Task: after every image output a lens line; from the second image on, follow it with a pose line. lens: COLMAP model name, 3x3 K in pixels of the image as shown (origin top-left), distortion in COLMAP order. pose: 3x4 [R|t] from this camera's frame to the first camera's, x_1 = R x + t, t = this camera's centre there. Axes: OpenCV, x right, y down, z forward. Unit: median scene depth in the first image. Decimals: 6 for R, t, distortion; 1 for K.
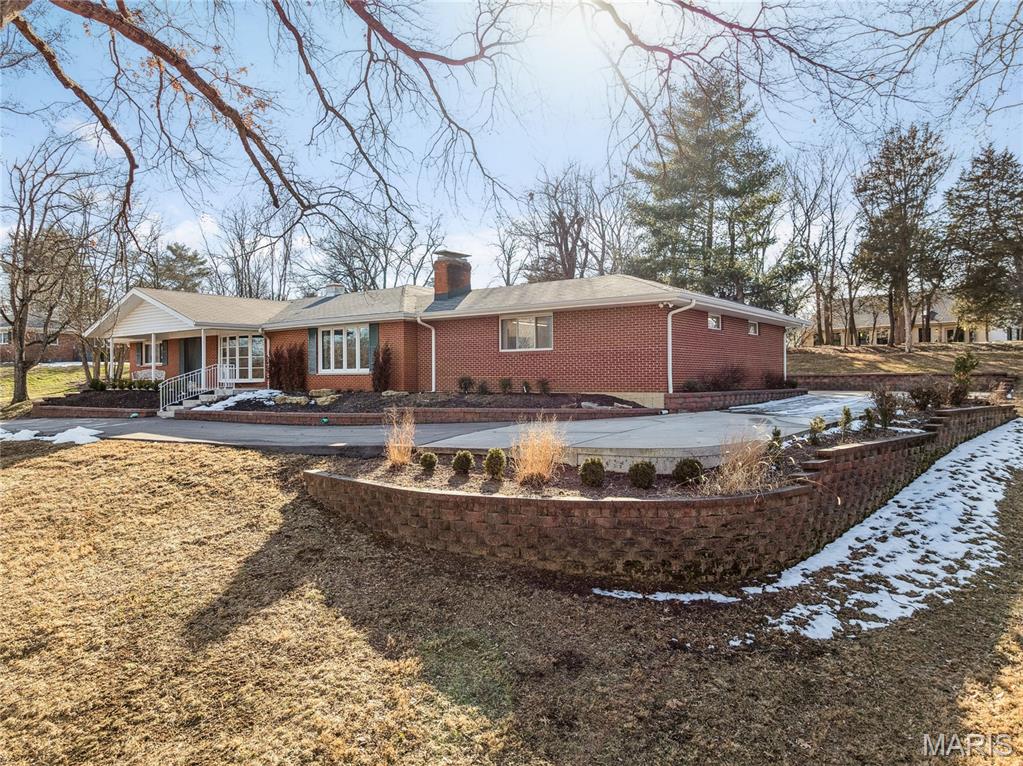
lens RADIAL K [[728.2, 0, 511.5], [0, 728.2, 383.0], [0, 0, 1]] dist [-0.028279, 0.000840]
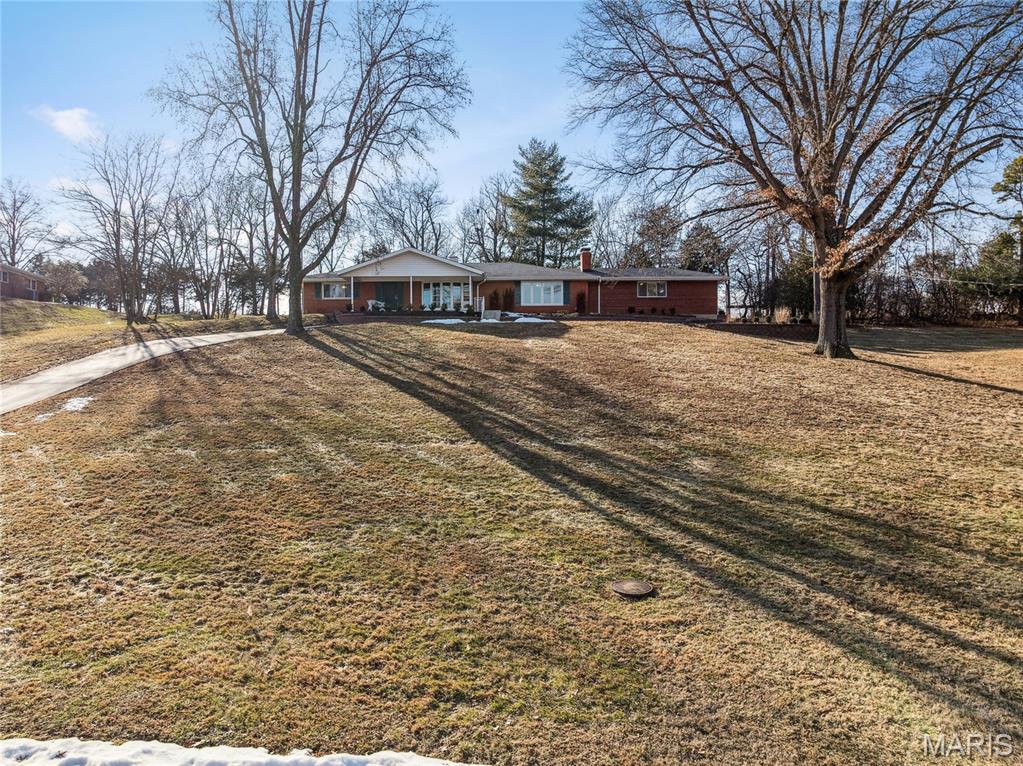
lens RADIAL K [[728.2, 0, 511.5], [0, 728.2, 383.0], [0, 0, 1]] dist [-0.028279, 0.000840]
pose [[0.802983, -0.003093, 0.595993, -1.411777], [0.004706, 0.999988, -0.001150, 0.189373], [-0.595983, 0.003728, 0.802989, -0.490487]]
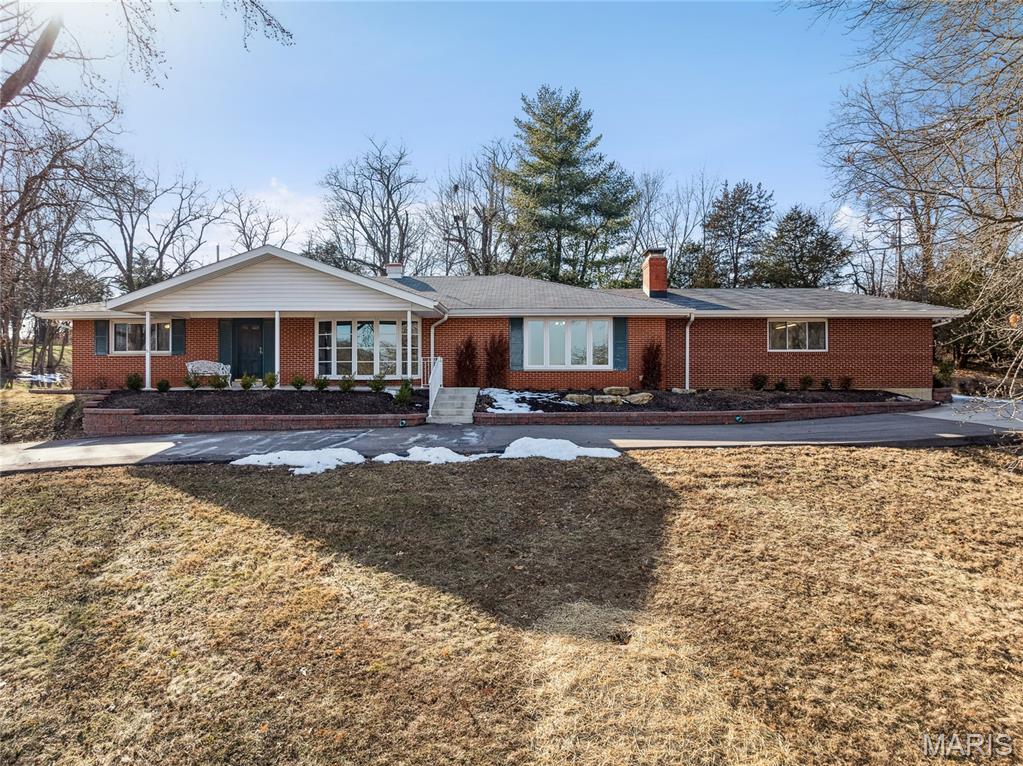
lens RADIAL K [[728.2, 0, 511.5], [0, 728.2, 383.0], [0, 0, 1]] dist [-0.028279, 0.000840]
pose [[0.806408, 0.000217, 0.591360, -0.806387], [-0.000429, 1.000000, 0.000218, 0.003040], [-0.591360, -0.000429, 0.806408, 0.298287]]
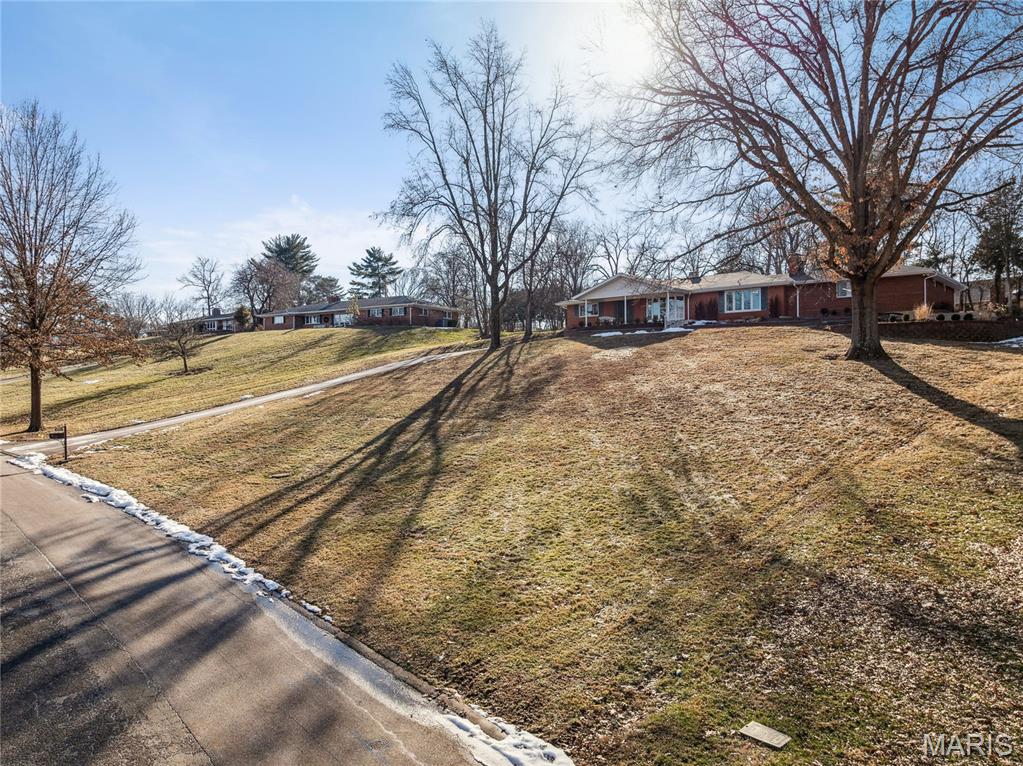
lens RADIAL K [[728.2, 0, 511.5], [0, 728.2, 383.0], [0, 0, 1]] dist [-0.028279, 0.000840]
pose [[0.997842, -0.002348, -0.065622, -0.743279], [0.002419, 0.999997, 0.001004, 0.185140], [0.065619, -0.001160, 0.997844, -1.122107]]
